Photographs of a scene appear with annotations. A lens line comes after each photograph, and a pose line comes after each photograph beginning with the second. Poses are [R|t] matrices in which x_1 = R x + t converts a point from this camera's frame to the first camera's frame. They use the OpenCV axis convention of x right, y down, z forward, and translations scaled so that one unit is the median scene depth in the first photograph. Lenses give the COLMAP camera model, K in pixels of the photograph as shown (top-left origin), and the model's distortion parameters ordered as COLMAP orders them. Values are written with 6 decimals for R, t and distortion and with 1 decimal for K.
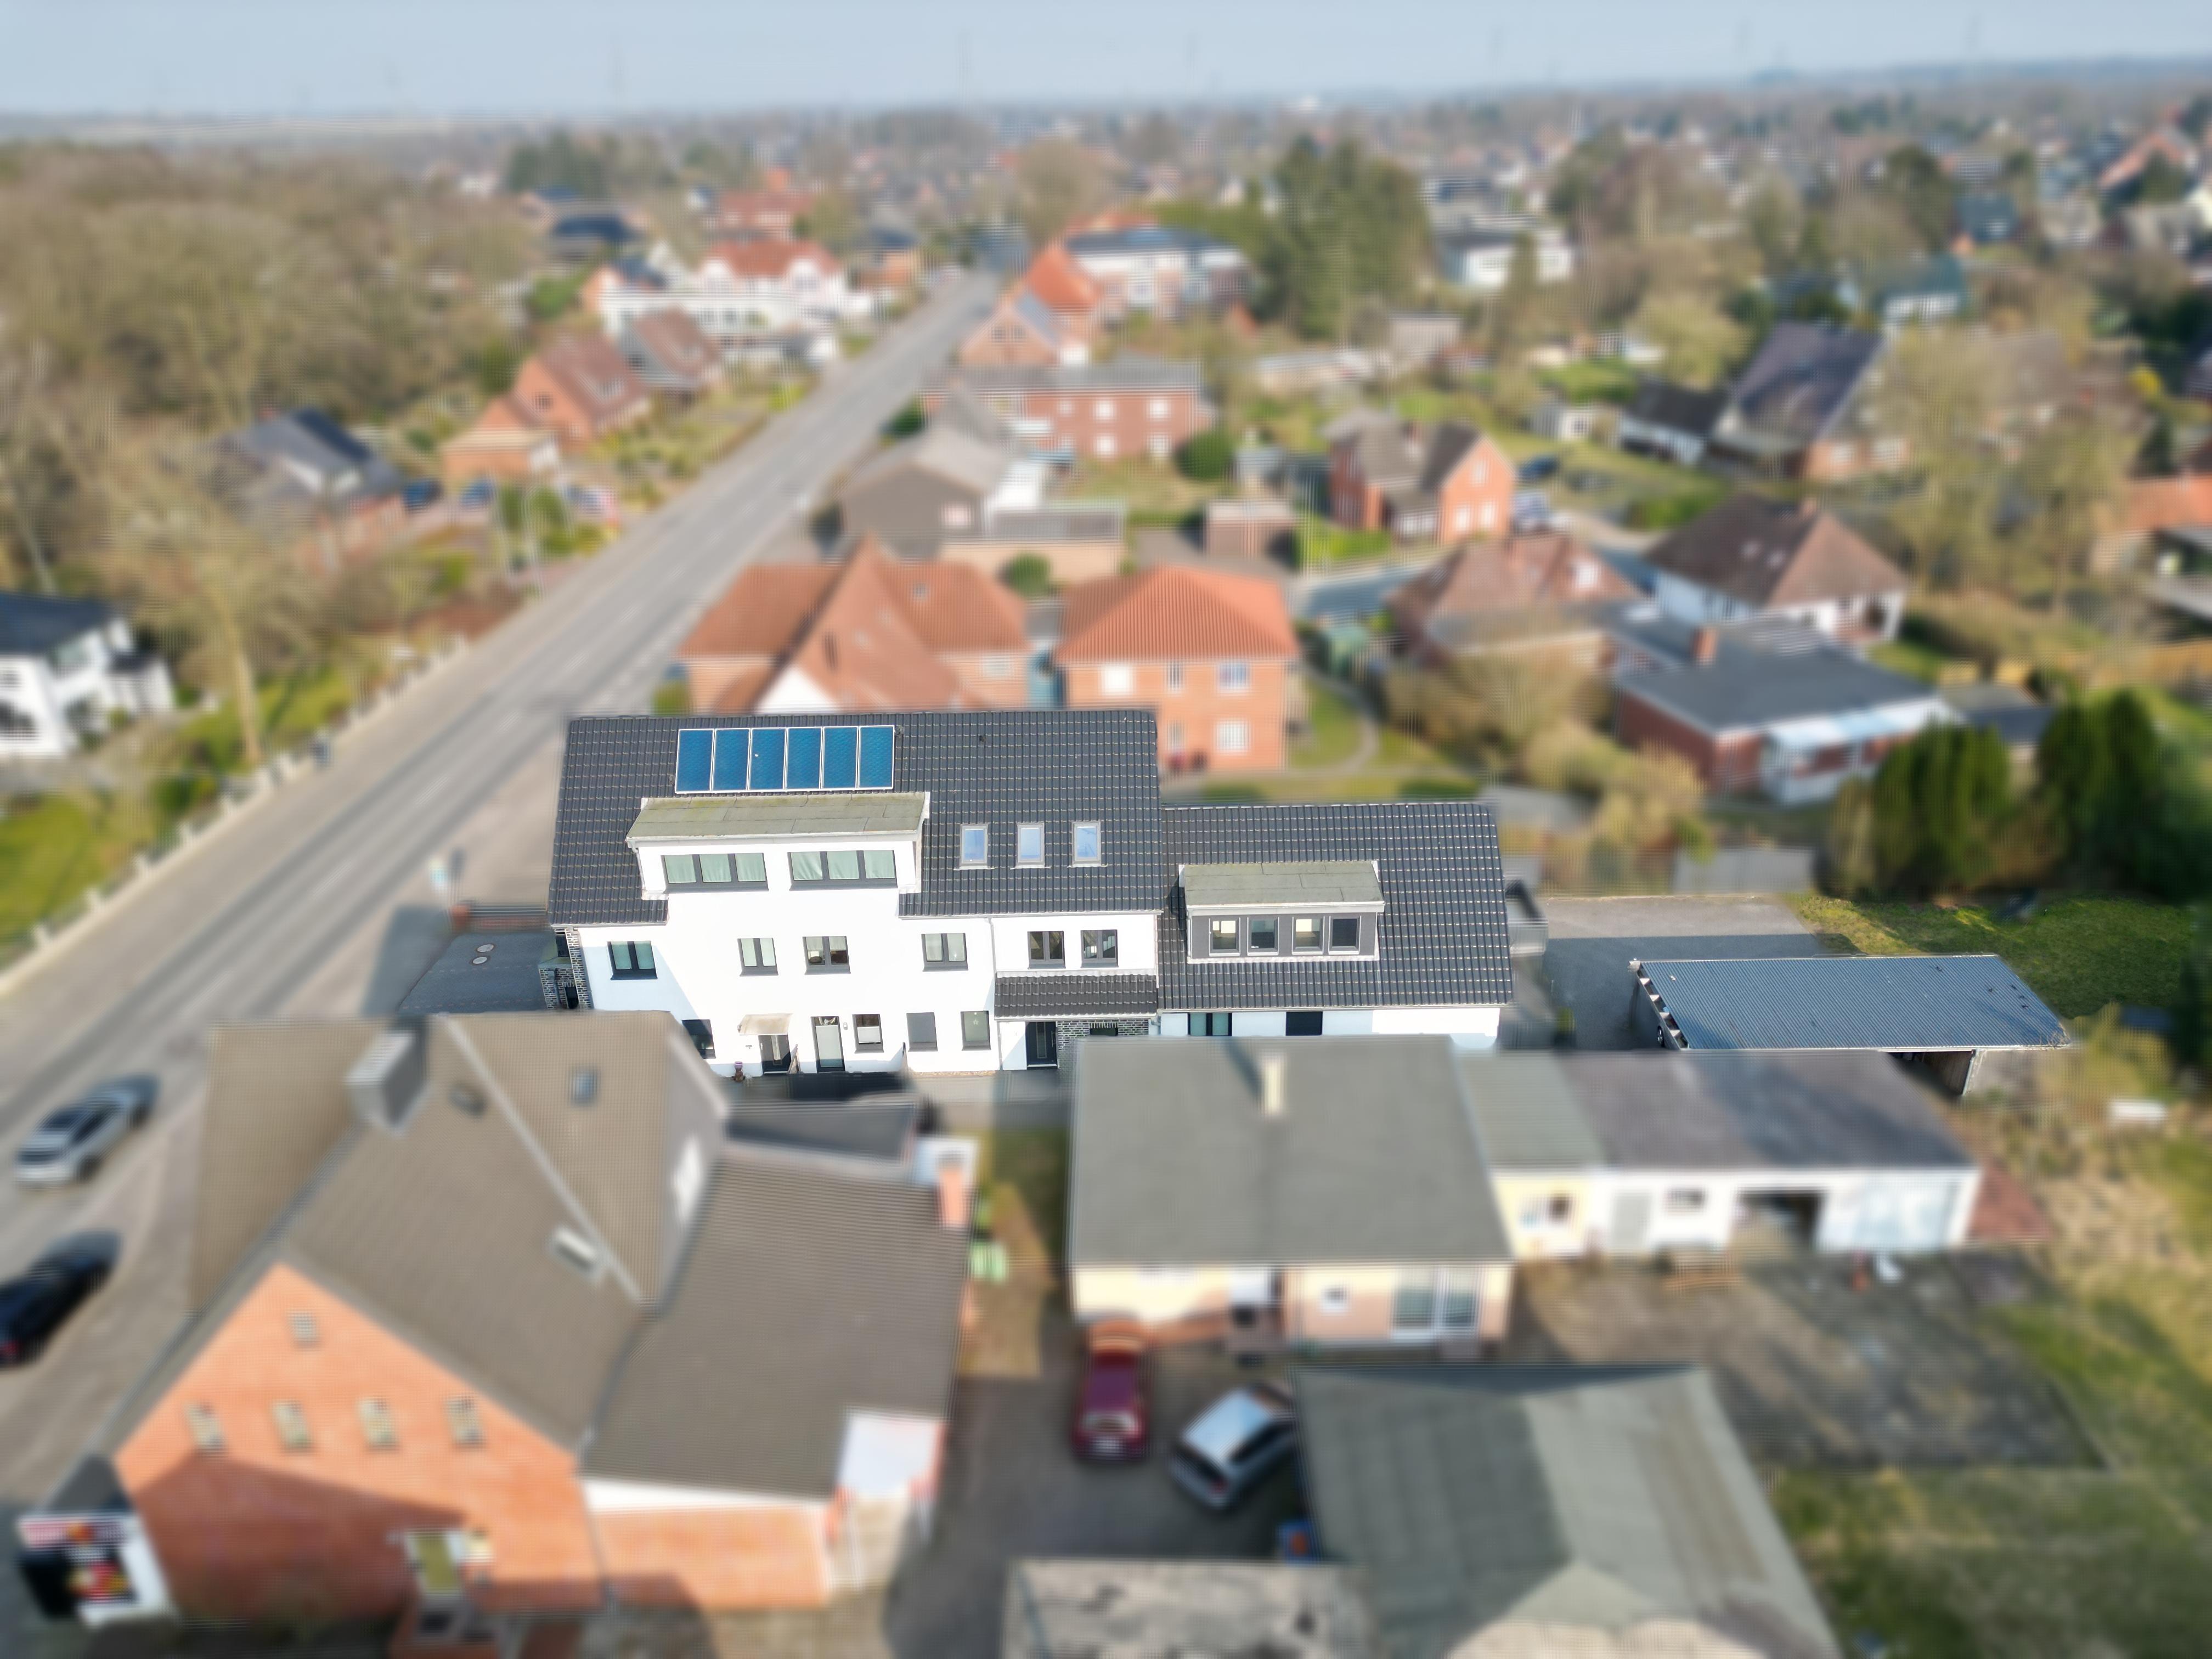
lens RADIAL K [[1540.6, 0, 1106.0], [0, 1540.6, 829.5], [0, 0, 1]] dist [0.077433, -0.068463]
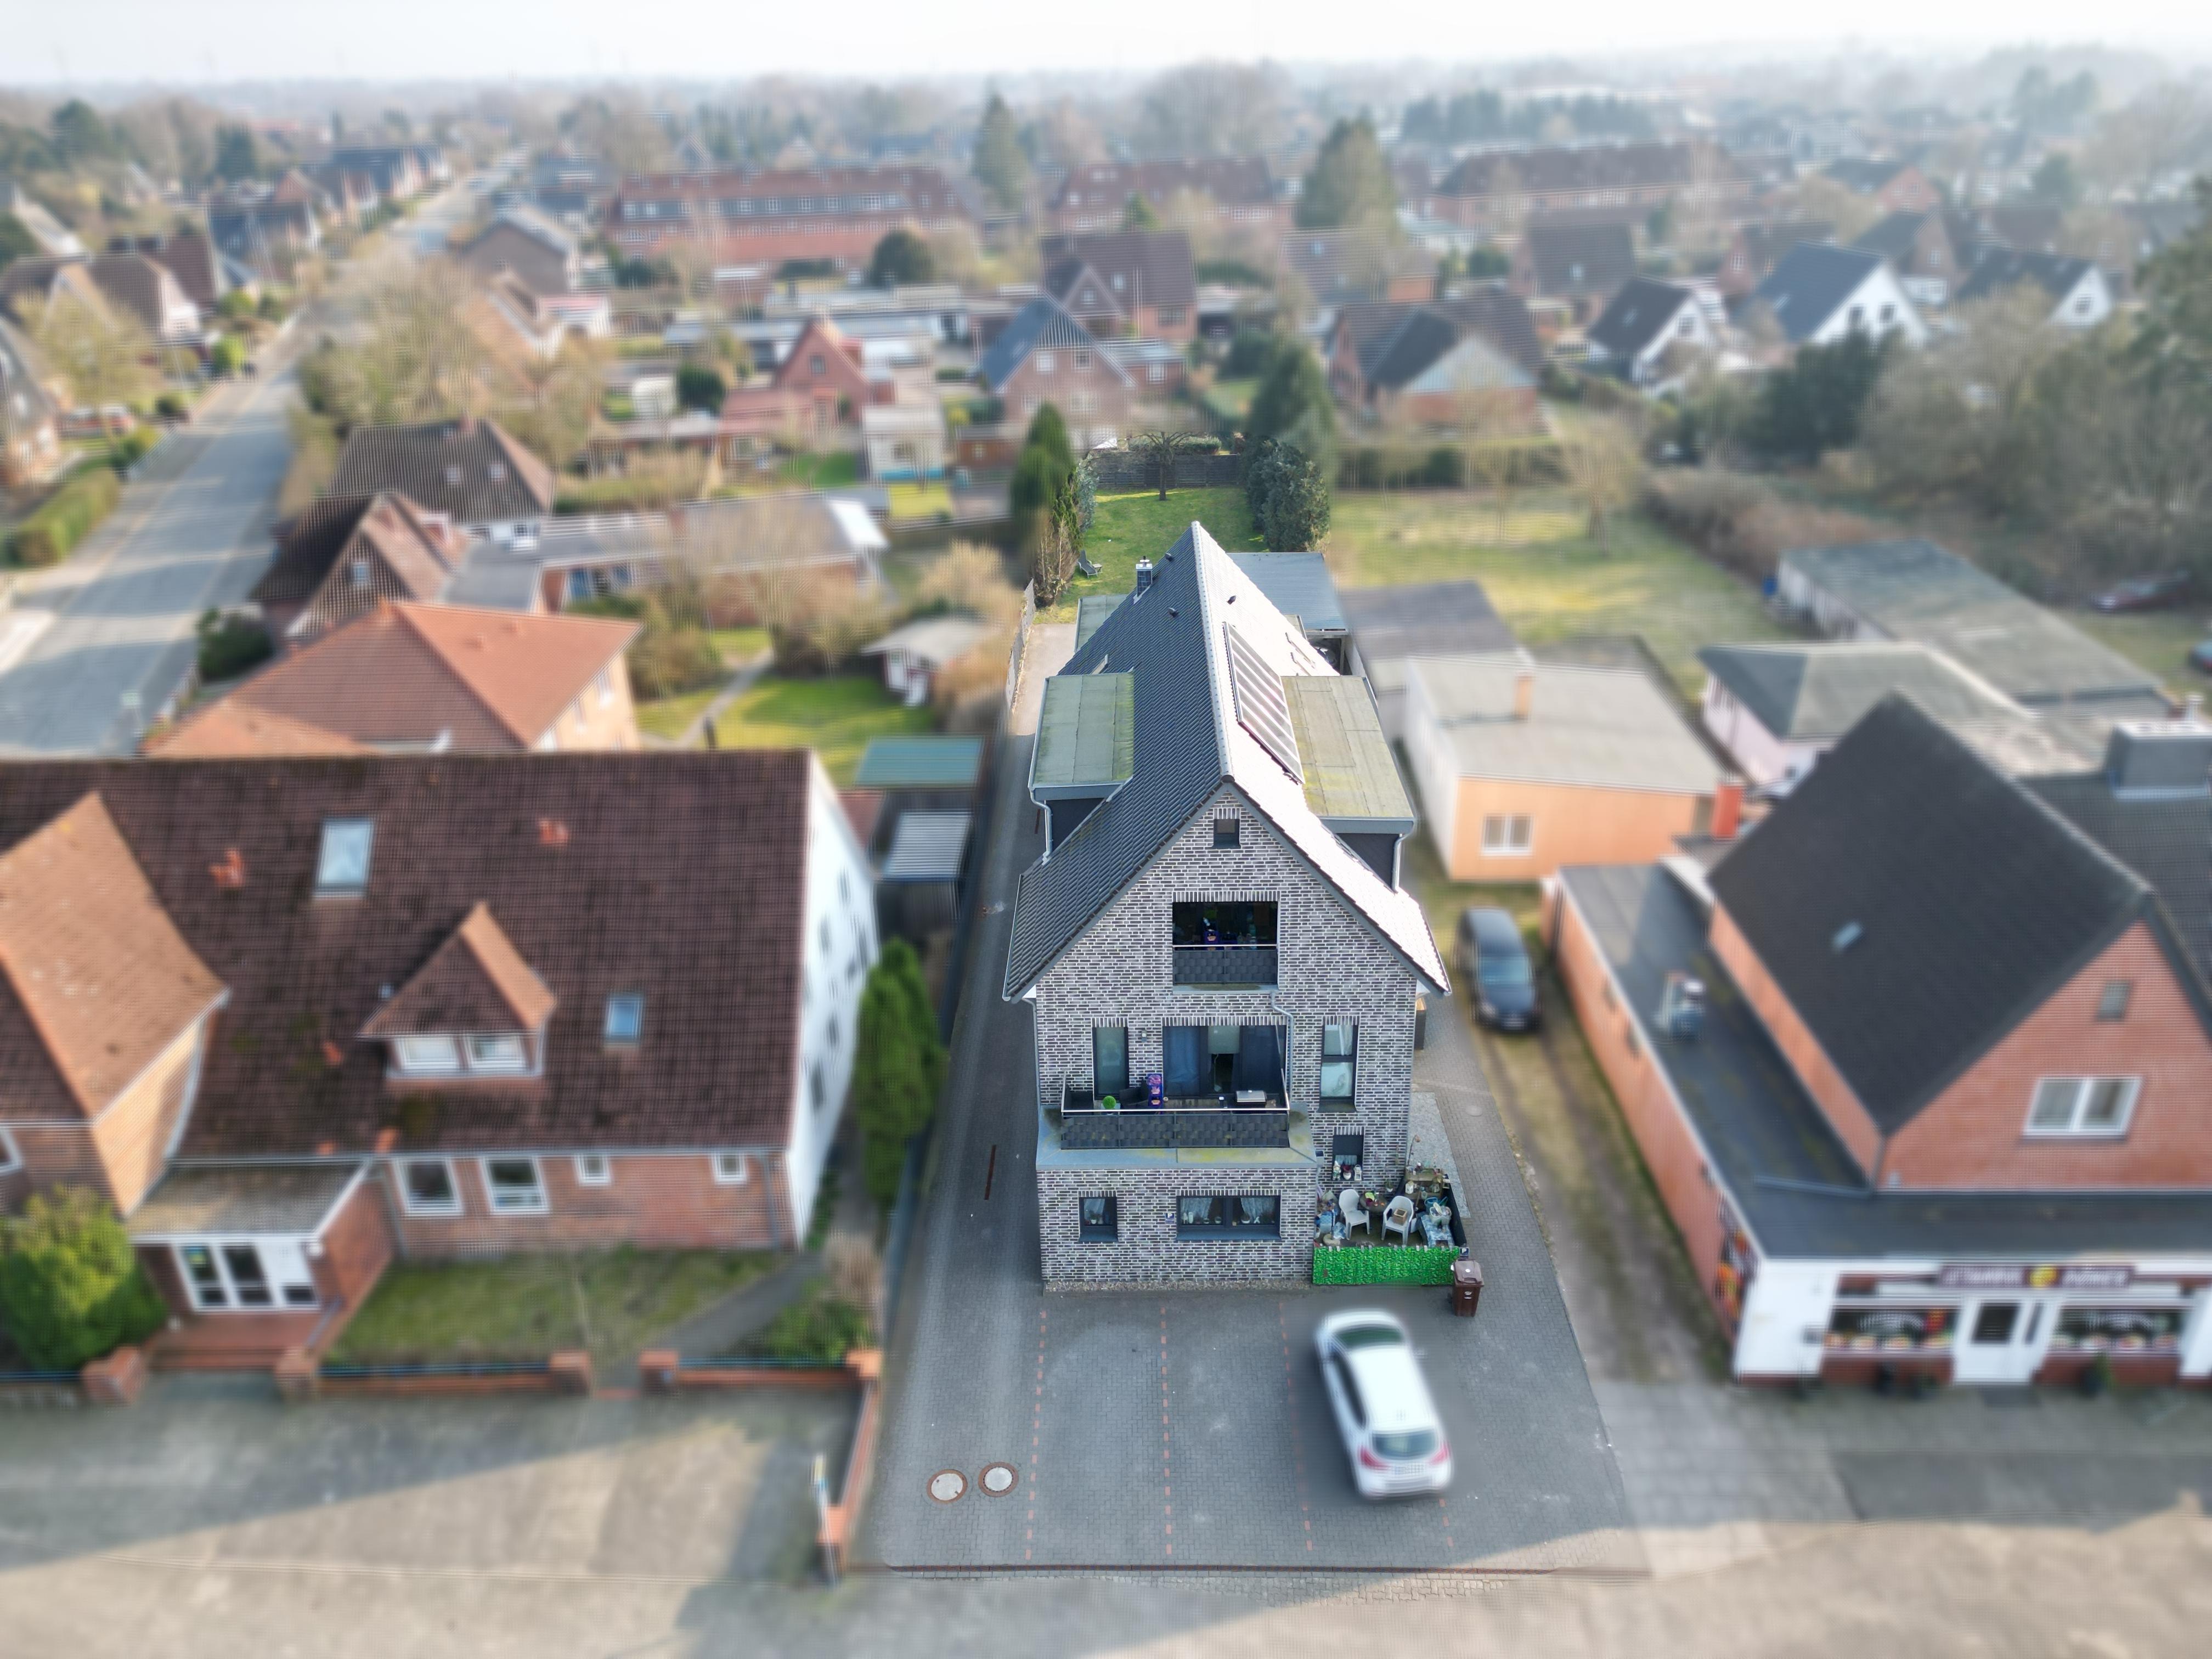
lens RADIAL K [[1540.6, 0, 1106.0], [0, 1540.6, 829.5], [0, 0, 1]] dist [0.077433, -0.068463]
pose [[0.012388, -0.416419, 0.909088, -0.902916], [0.445749, 0.816125, 0.367761, -0.297943], [-0.895072, 0.400669, 0.195729, 0.924748]]
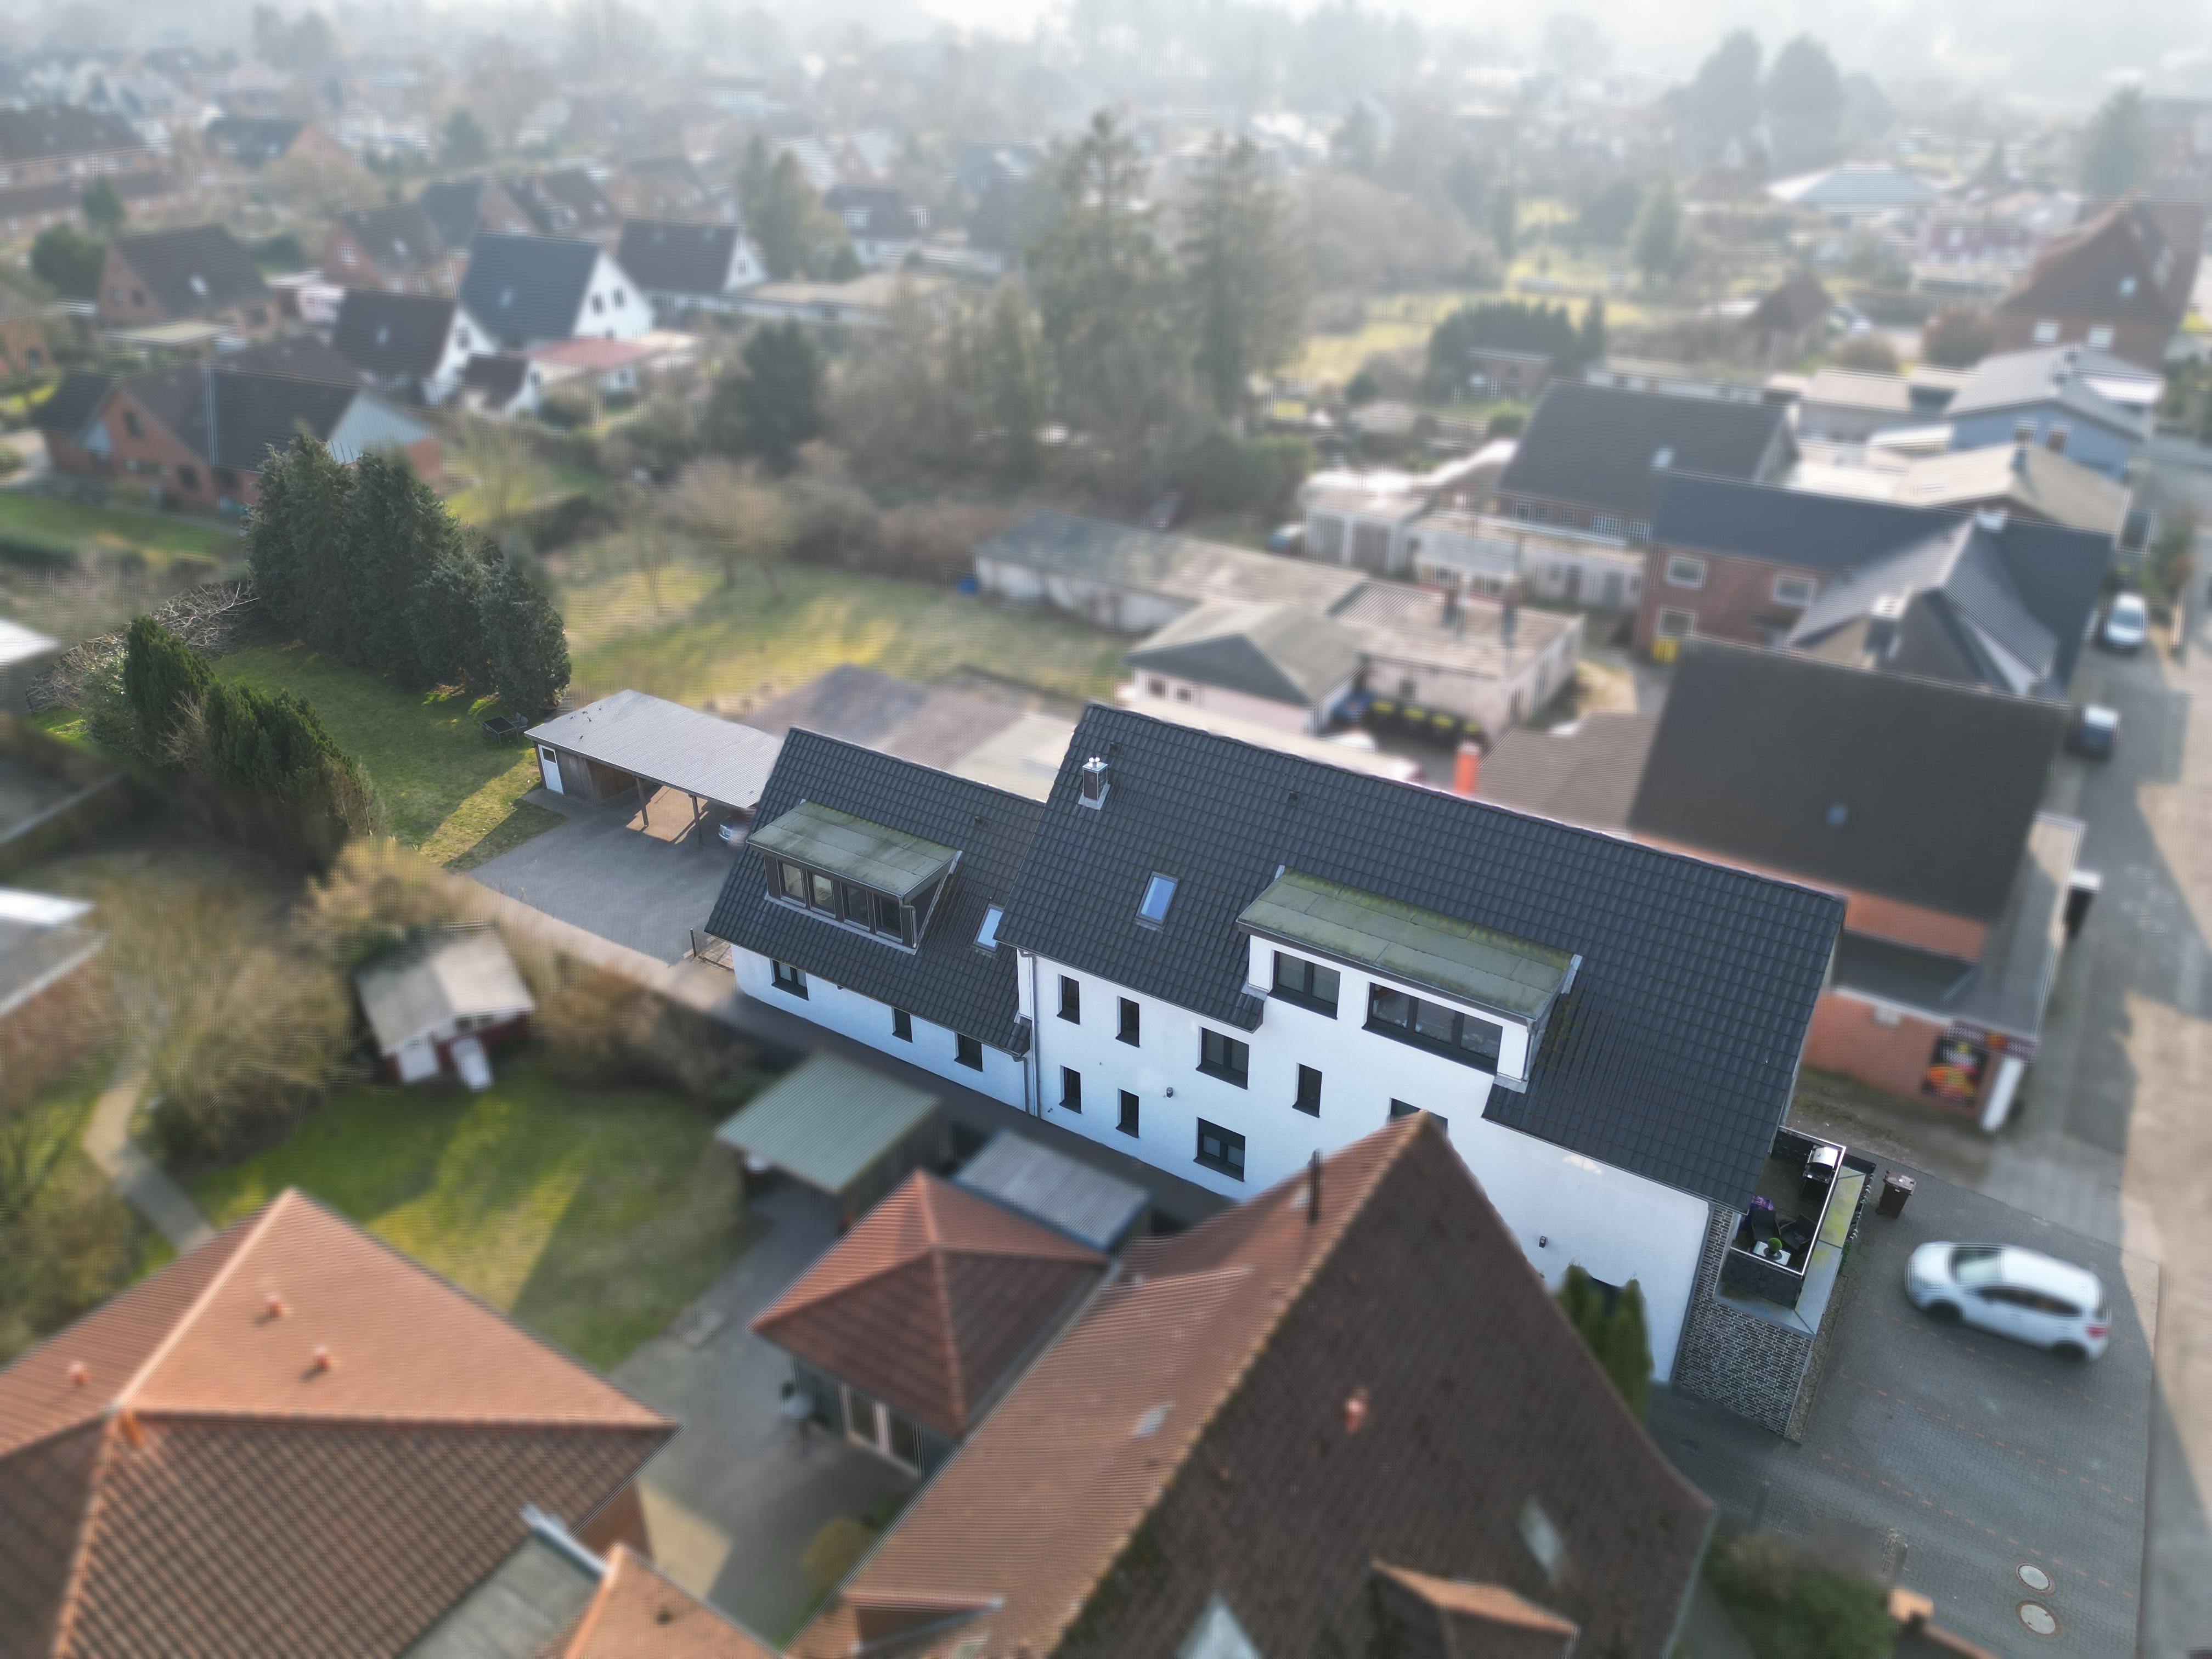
lens RADIAL K [[1540.6, 0, 1106.0], [0, 1540.6, 829.5], [0, 0, 1]] dist [0.077433, -0.068463]
pose [[-0.849736, -0.236340, 0.471266, -0.388293], [0.241313, 0.620398, 0.746240, -0.646825], [-0.468739, 0.747830, -0.470143, 1.415913]]
